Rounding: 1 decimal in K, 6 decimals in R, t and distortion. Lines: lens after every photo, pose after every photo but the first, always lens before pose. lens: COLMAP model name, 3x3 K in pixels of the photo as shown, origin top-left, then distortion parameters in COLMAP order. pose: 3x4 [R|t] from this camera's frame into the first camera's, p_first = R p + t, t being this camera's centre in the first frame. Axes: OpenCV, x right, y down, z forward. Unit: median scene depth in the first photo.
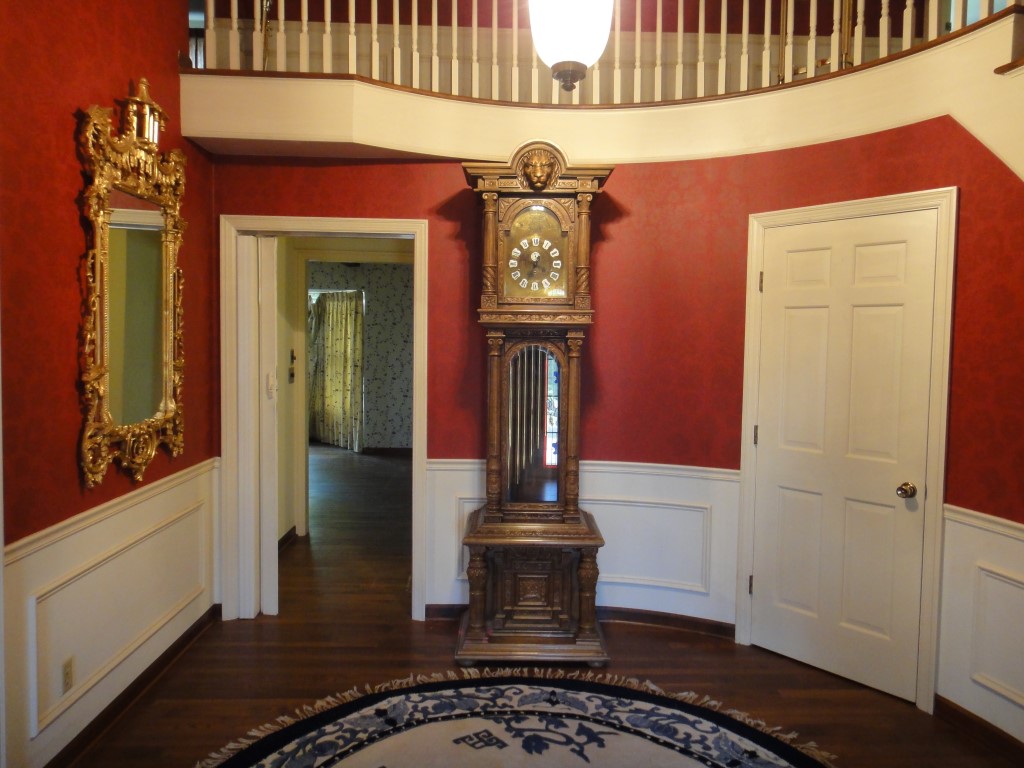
lens RADIAL K [[726.7, 0, 513.0], [0, 726.7, 378.0], [0, 0, 1]] dist [0.004710, 0.000710]
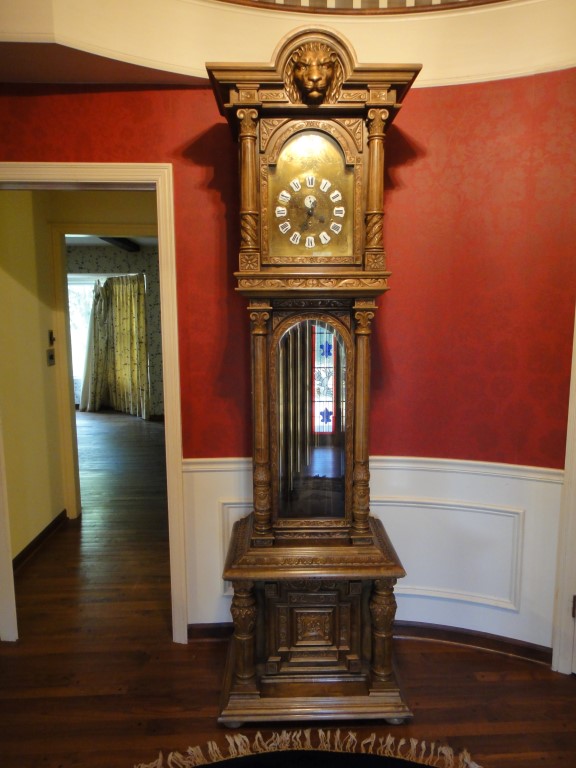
lens RADIAL K [[545.0, 0, 290.6], [0, 545.0, 387.1], [0, 0, 1]] dist [0.004710, 0.000710]
pose [[0.999669, -0.020294, 0.015792, -0.002496], [0.019052, 0.996987, 0.075193, -0.018426], [-0.017271, -0.074867, 0.997044, 0.422870]]
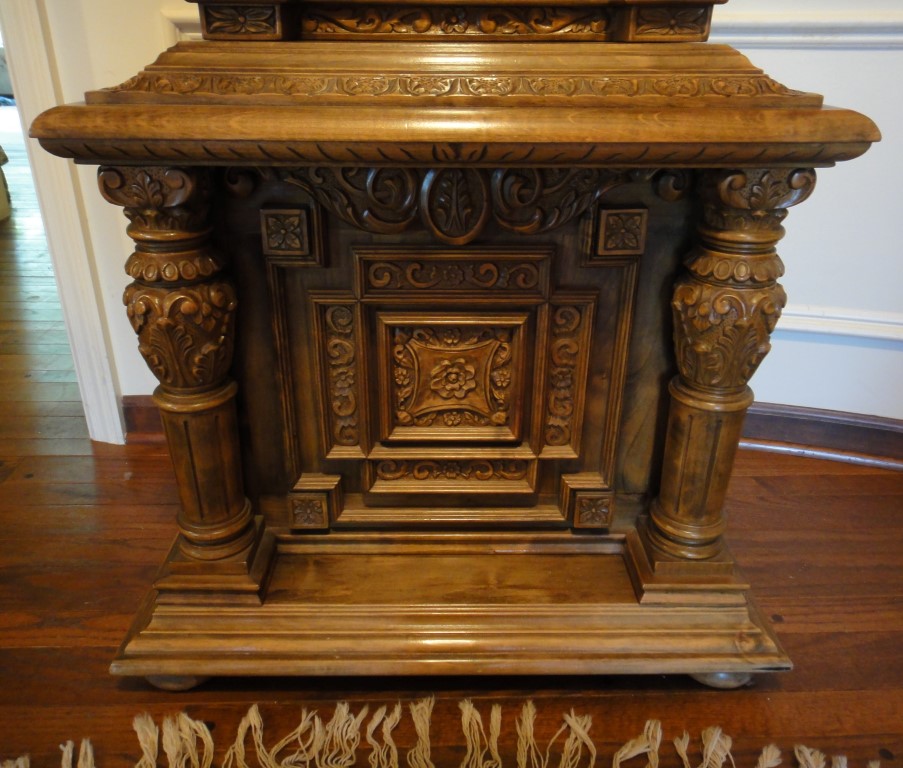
lens RADIAL K [[742.4, 0, 439.2], [0, 742.4, 381.4], [0, 0, 1]] dist [0.001571, 0.000447]
pose [[0.999965, -0.008299, -0.000517, 0.022844], [0.007880, 0.925959, 0.377543, 0.208529], [-0.002654, -0.377534, 0.925992, 0.796540]]
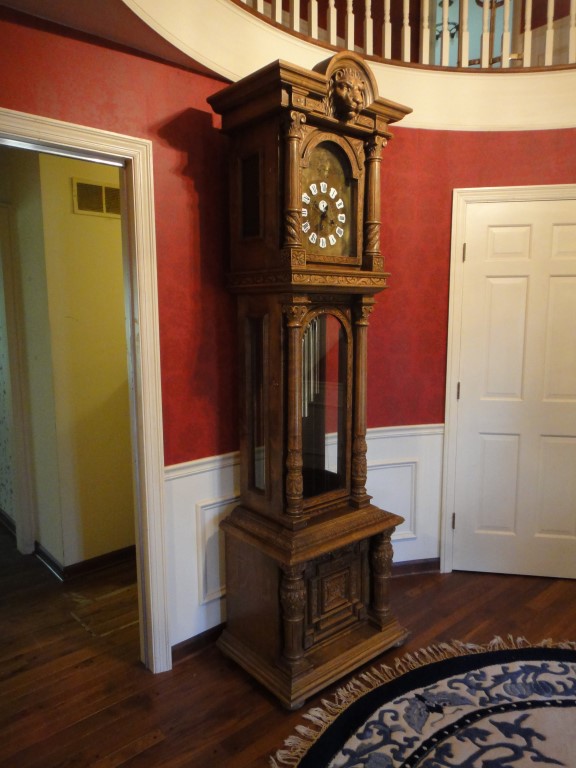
lens RADIAL K [[545.0, 0, 290.6], [0, 545.0, 387.1], [0, 0, 1]] dist [0.004710, 0.000710]
pose [[0.767877, -0.101084, 0.632571, -0.414380], [0.052384, 0.994073, 0.095263, -0.022513], [-0.638452, -0.040014, 0.768621, 0.535976]]
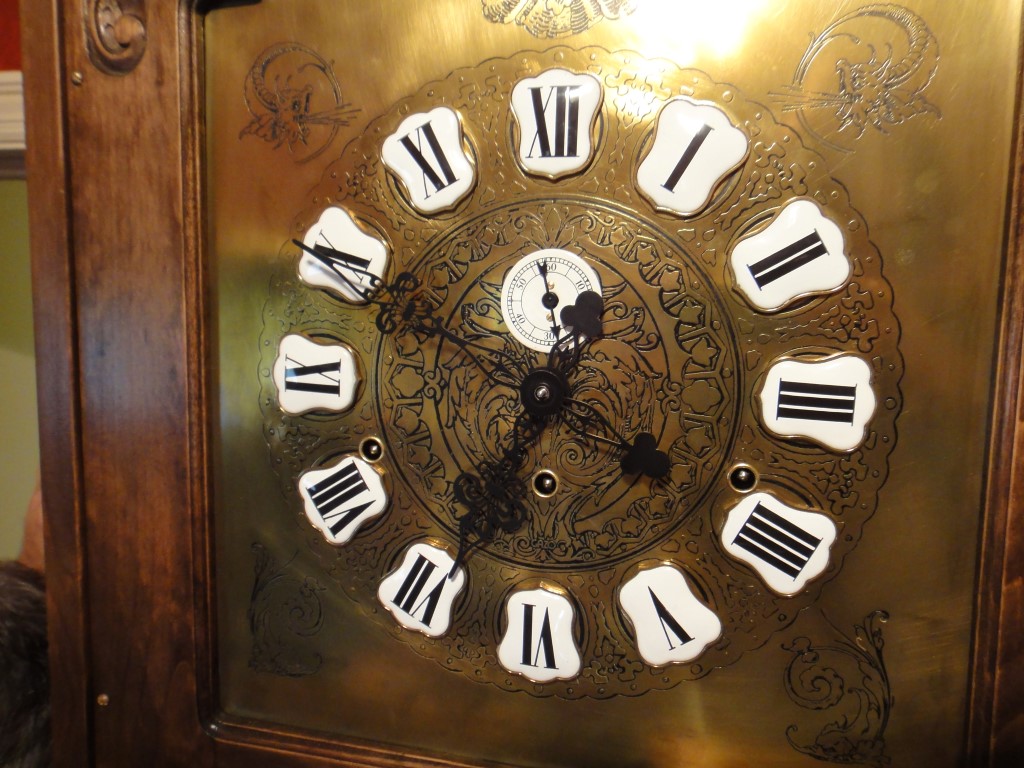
lens RADIAL K [[726.7, 0, 513.0], [0, 726.7, 378.0], [0, 0, 1]] dist [0.004710, 0.000710]
pose [[0.974201, 0.028870, -0.223828, 0.045947], [-0.020698, 0.999034, 0.038770, -0.161454], [0.224731, -0.033138, 0.973857, 0.916785]]
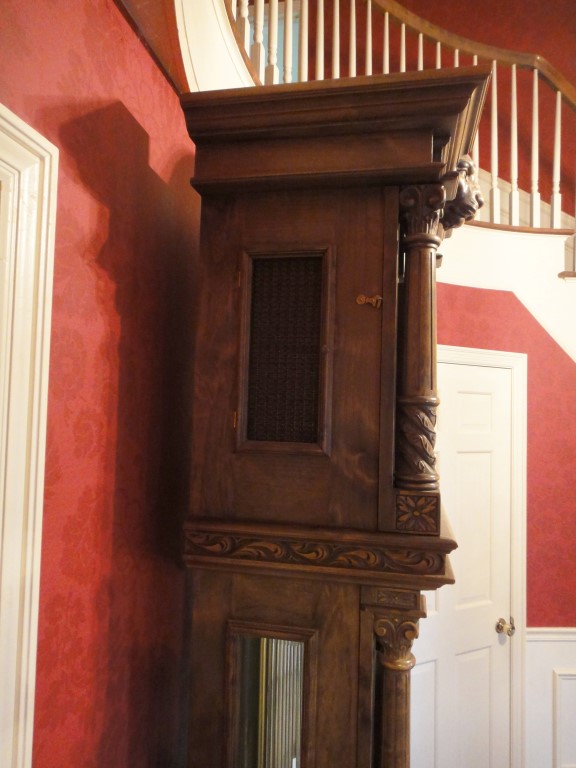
lens RADIAL K [[545.0, 0, 290.6], [0, 545.0, 387.1], [0, 0, 1]] dist [0.004710, 0.000710]
pose [[0.213397, 0.041090, 0.976101, -0.286554], [0.038187, 0.998001, -0.050361, -0.147719], [-0.976219, 0.048021, 0.211401, 0.986698]]
